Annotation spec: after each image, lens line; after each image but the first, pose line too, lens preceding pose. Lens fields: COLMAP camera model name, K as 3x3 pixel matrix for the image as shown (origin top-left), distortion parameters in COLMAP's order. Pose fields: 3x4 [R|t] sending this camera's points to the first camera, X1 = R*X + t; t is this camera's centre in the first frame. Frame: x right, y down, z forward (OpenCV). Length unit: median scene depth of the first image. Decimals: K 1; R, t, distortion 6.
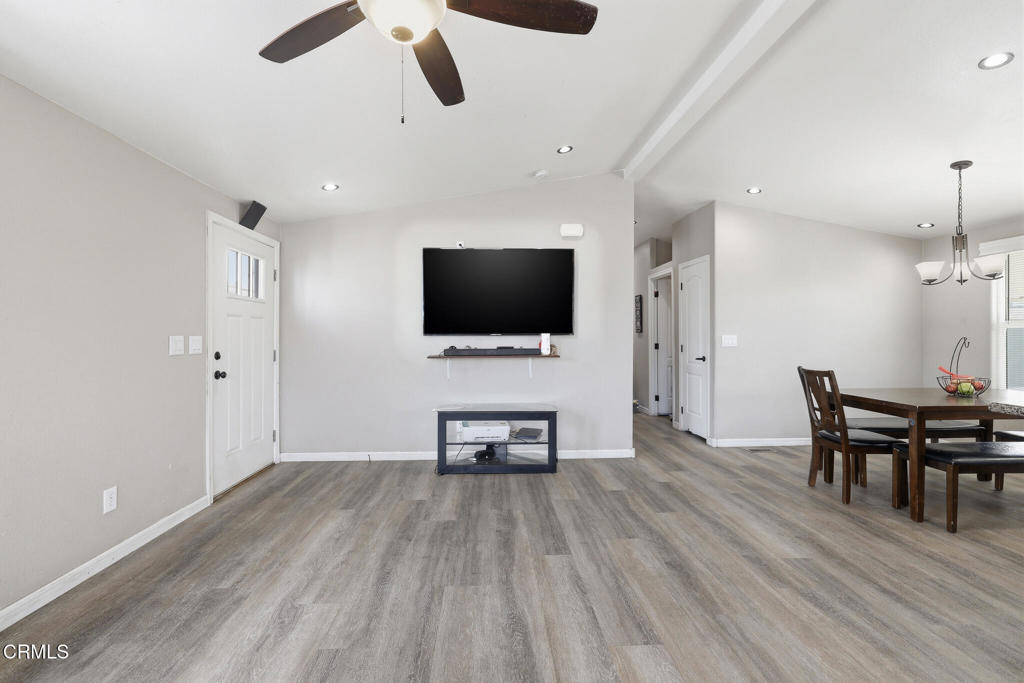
lens RADIAL K [[433.2, 0, 504.8], [0, 433.2, 334.4], [0, 0, 1]] dist [-0.001695, 0.000416]
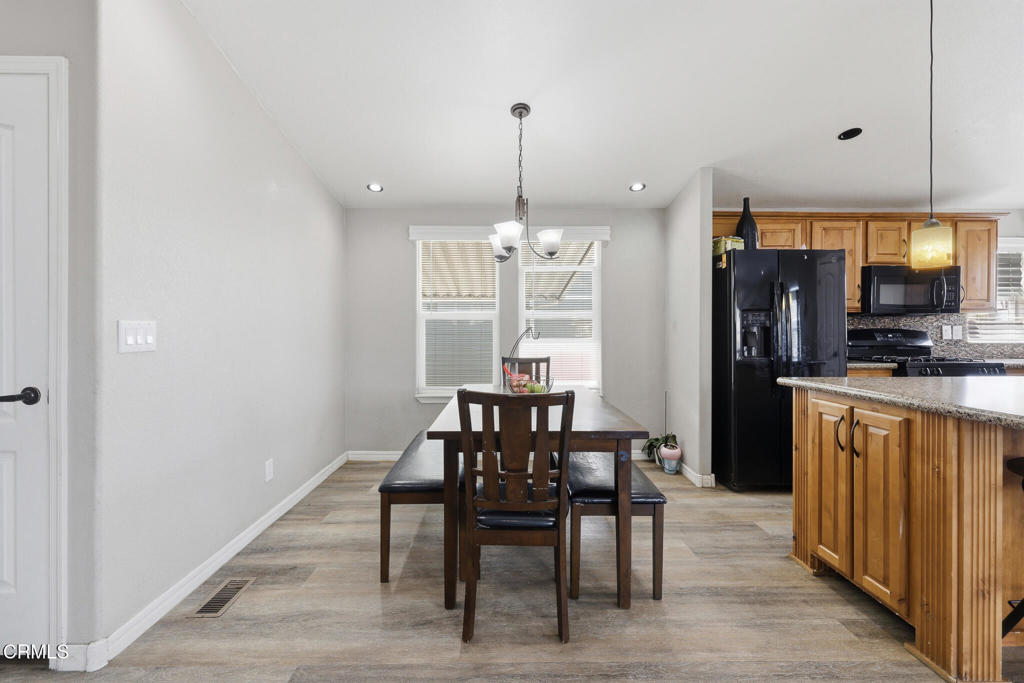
lens RADIAL K [[433.2, 0, 504.8], [0, 433.2, 334.4], [0, 0, 1]] dist [-0.001695, 0.000416]
pose [[0.038811, -0.002793, 0.999243, 0.259510], [-0.000853, 0.999996, 0.002829, 0.018198], [-0.999246, -0.000963, 0.038808, 1.013023]]
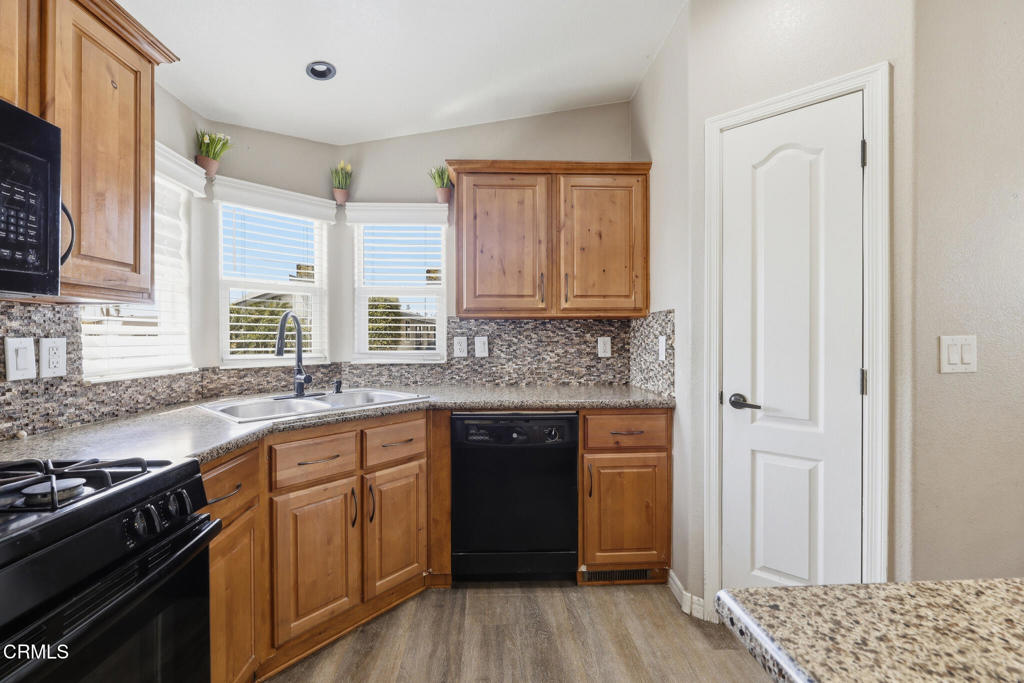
lens RADIAL K [[436.3, 0, 505.0], [0, 436.3, 339.9], [0, 0, 1]] dist [-0.001162, 0.000058]
pose [[-0.999969, 0.006105, 0.004958, 1.089576], [0.006125, 0.999973, 0.004164, -0.000973], [-0.004932, 0.004195, -0.999979, 0.203768]]
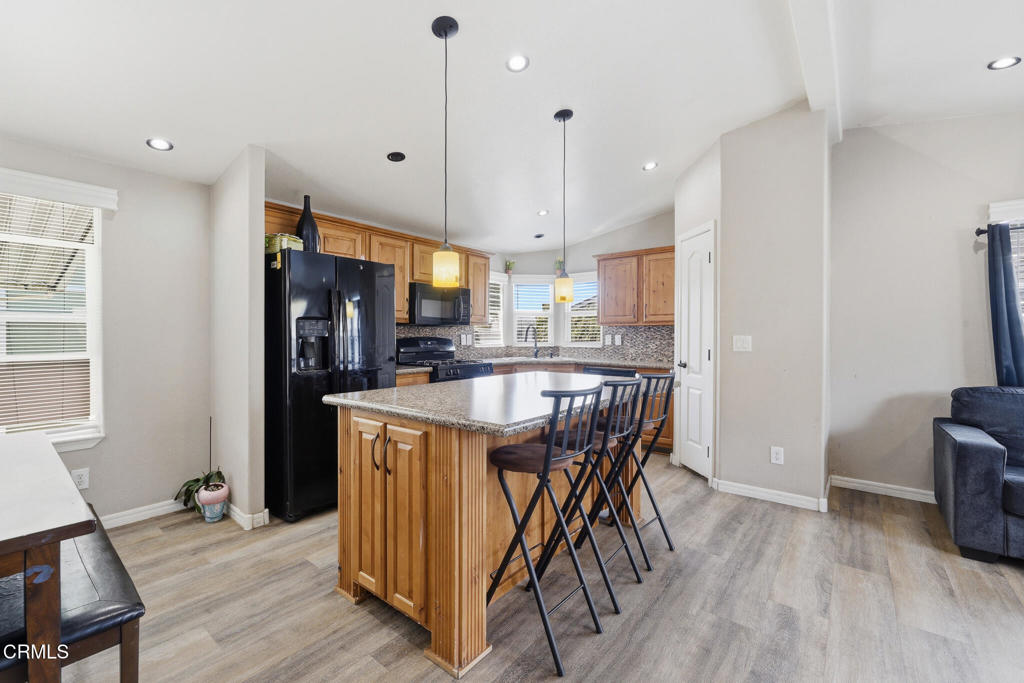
lens RADIAL K [[433.2, 0, 504.8], [0, 433.2, 334.4], [0, 0, 1]] dist [-0.001695, 0.000416]
pose [[-0.744622, 0.002365, 0.667482, 0.361035], [-0.001100, 0.999988, -0.004771, 0.002722], [-0.667485, -0.004287, -0.744611, 0.889851]]
